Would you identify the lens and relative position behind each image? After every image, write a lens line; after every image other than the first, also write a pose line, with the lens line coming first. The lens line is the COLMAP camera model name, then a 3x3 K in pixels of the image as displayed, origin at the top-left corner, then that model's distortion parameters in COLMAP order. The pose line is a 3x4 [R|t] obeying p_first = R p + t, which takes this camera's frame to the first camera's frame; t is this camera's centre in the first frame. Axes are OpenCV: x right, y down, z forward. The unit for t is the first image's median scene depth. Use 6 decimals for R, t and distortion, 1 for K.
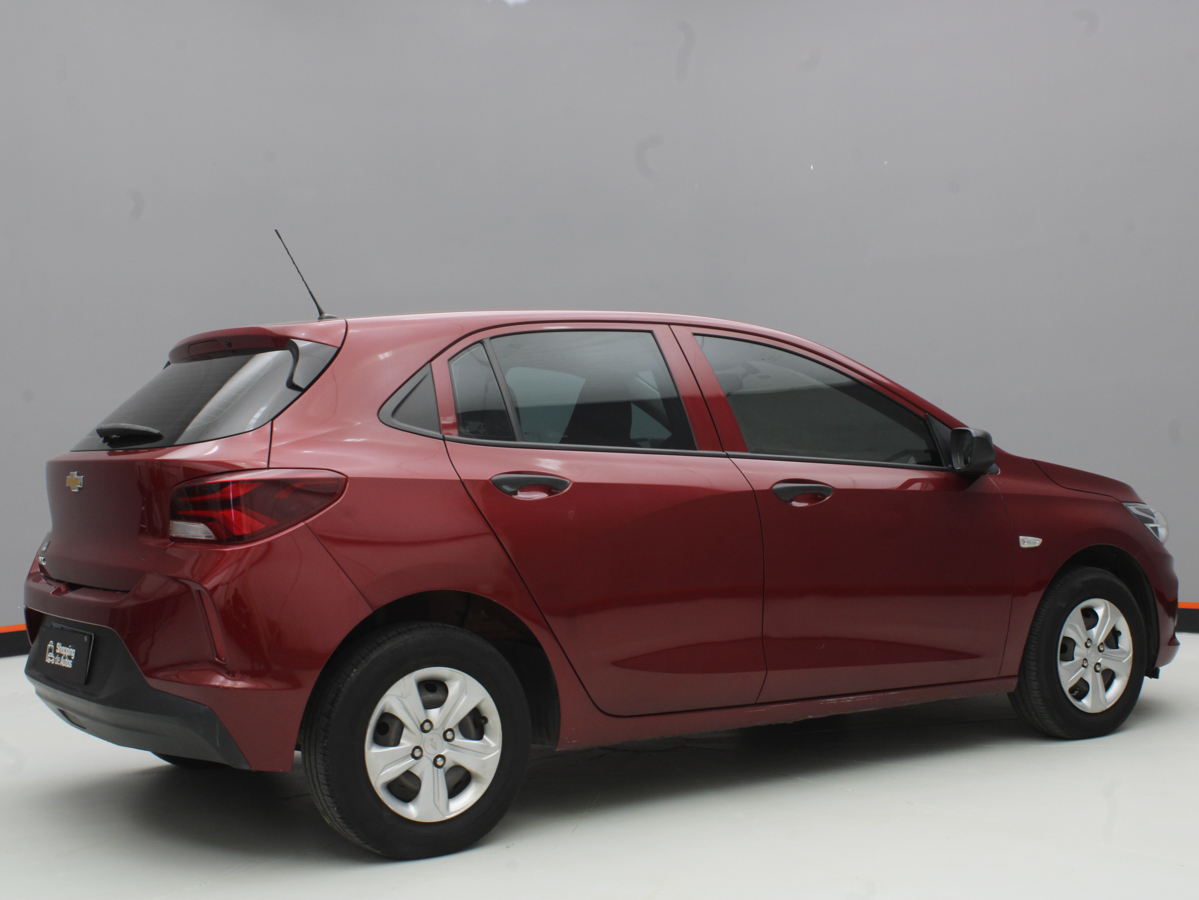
lens RADIAL K [[1527.2, 0, 599.5], [0, 1527.2, 450.0], [0, 0, 1]] dist [-0.016549, -0.022488]
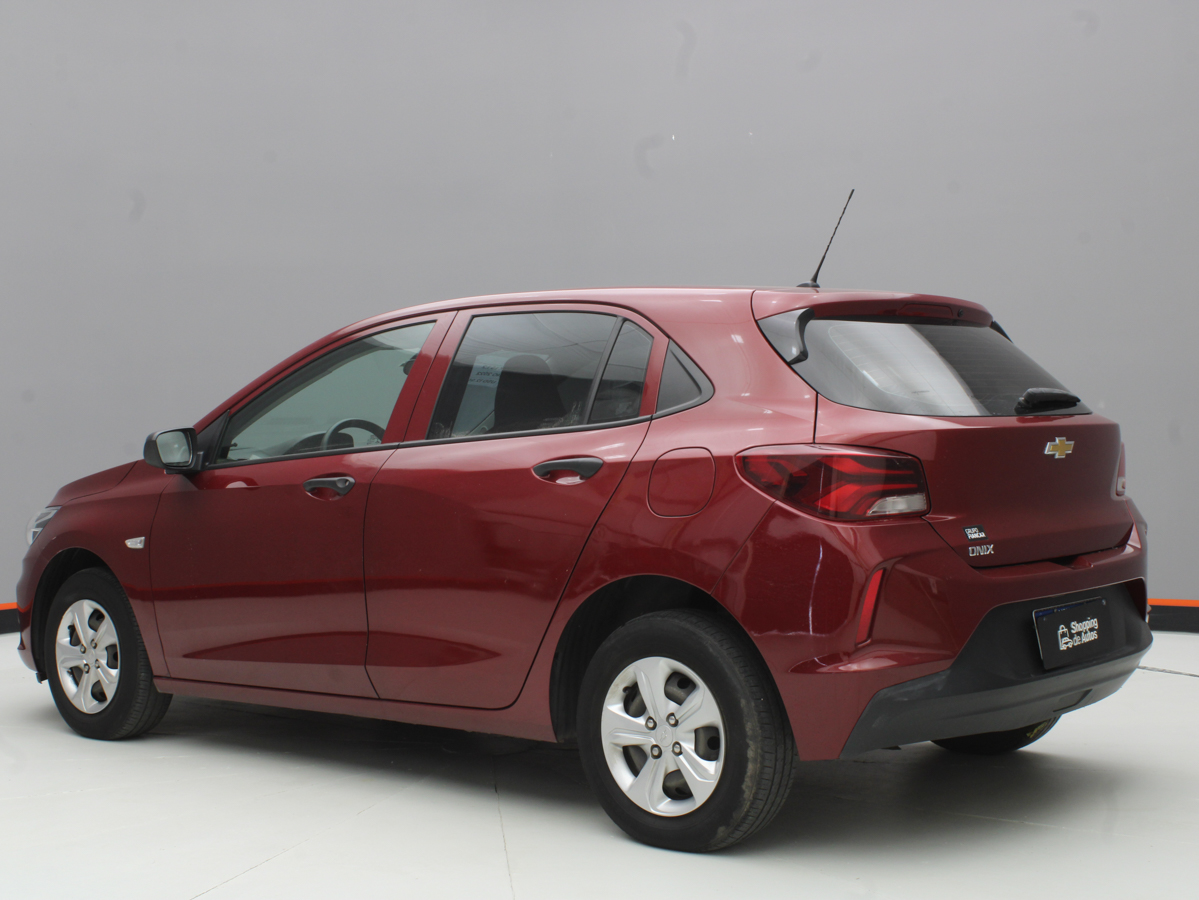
lens RADIAL K [[1700.5, 0, 599.5], [0, 1700.5, 450.0], [0, 0, 1]] dist [-0.025560, -0.035411]
pose [[-0.236849, 0.016393, 0.971408, -1.297543], [0.029896, 0.999507, -0.009578, 0.023784], [-0.971086, 0.026773, -0.237223, 1.531950]]
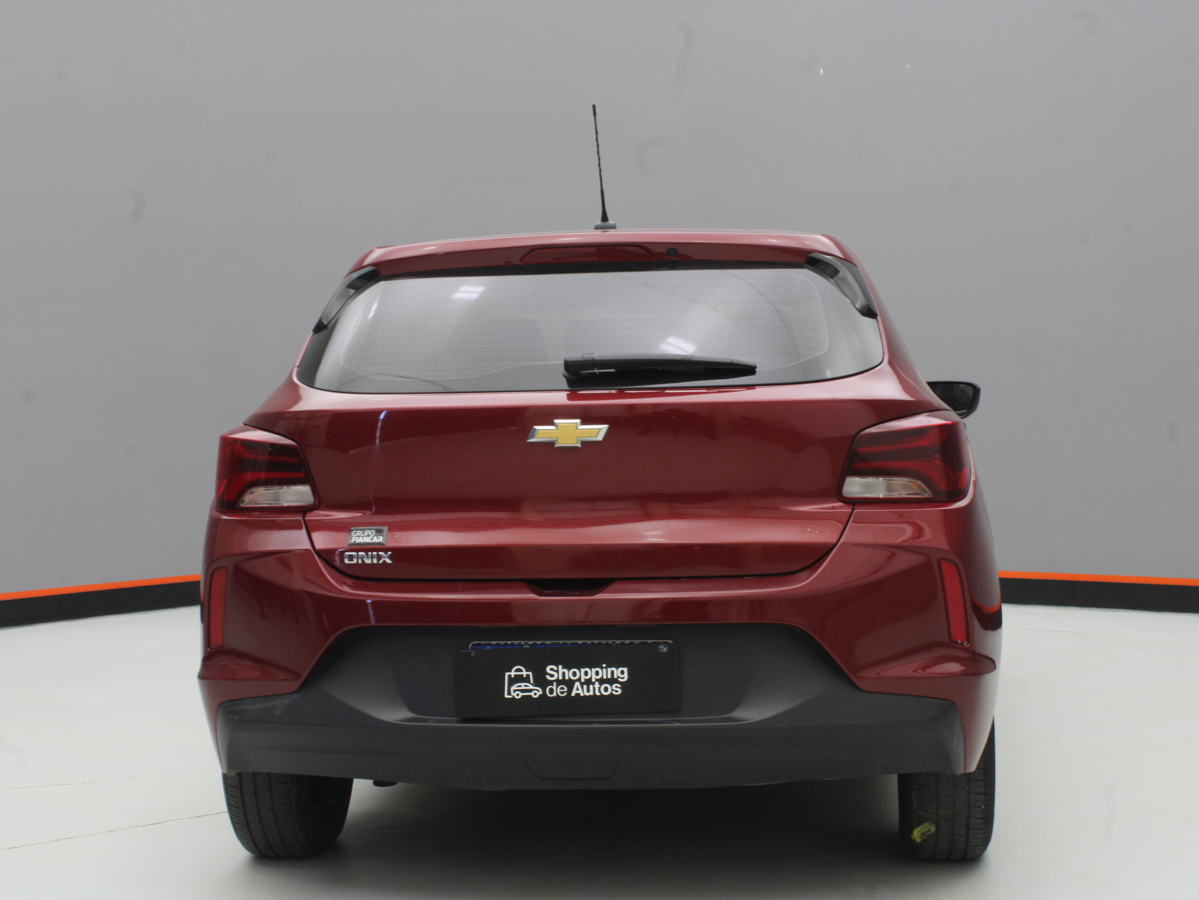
lens RADIAL K [[1847.9, 0, 599.5], [0, 1847.9, 450.0], [0, 0, 1]] dist [0.021924, -0.843426]
pose [[0.655850, -0.009045, 0.754837, -0.985021], [0.007207, 0.999958, 0.005720, 0.023697], [-0.754857, 0.001689, 0.655887, 0.434013]]
